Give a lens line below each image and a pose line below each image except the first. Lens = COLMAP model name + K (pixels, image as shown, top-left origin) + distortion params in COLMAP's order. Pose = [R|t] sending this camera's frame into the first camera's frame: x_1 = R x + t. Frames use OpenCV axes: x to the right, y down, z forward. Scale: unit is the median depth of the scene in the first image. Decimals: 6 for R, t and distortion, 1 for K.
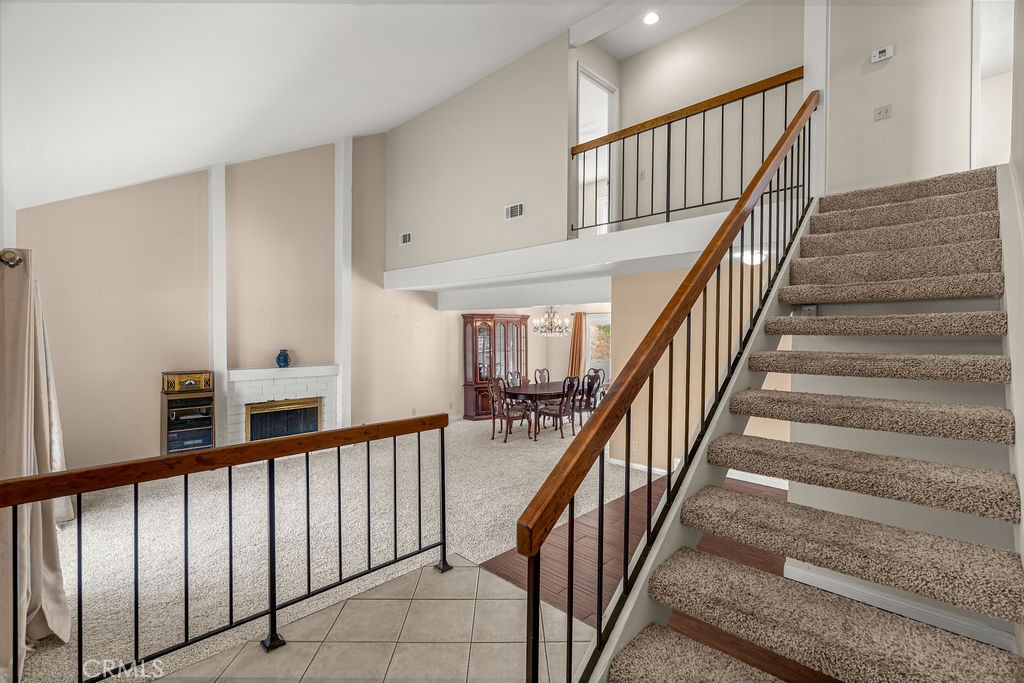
lens RADIAL K [[466.0, 0, 512.5], [0, 466.0, 337.6], [0, 0, 1]] dist [-0.012719, 0.002090]
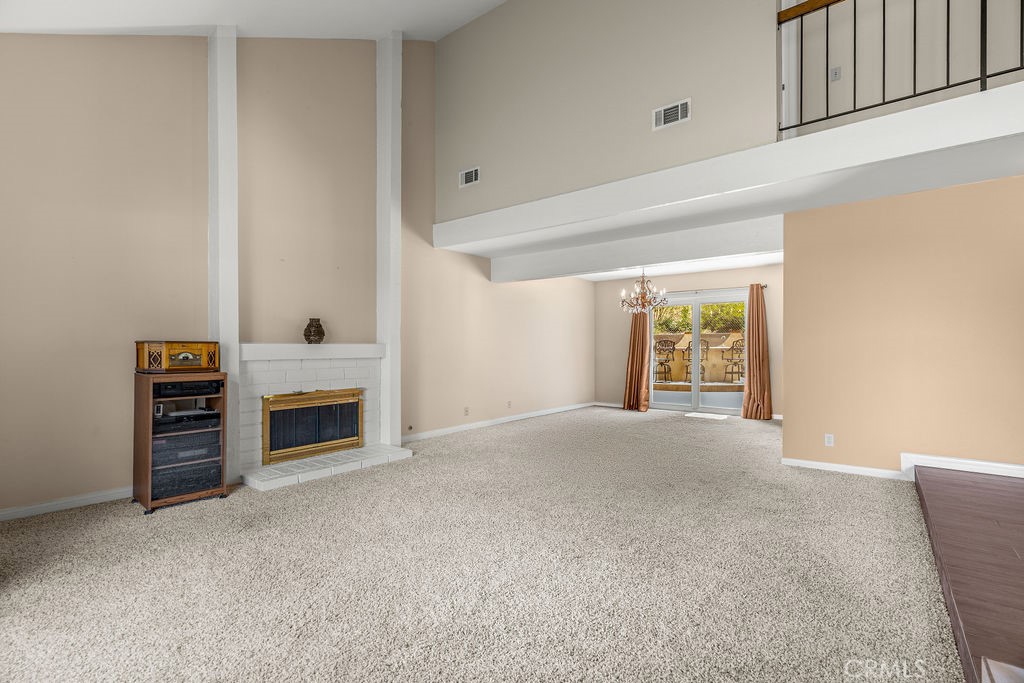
lens RADIAL K [[466.0, 0, 507.3], [0, 466.0, 346.3], [0, 0, 1]] dist [-0.012719, 0.002090]
pose [[0.993793, -0.007559, 0.110991, -0.311378], [0.009614, 0.999792, -0.017989, 0.090653], [-0.110832, 0.018944, 0.993659, 0.310634]]
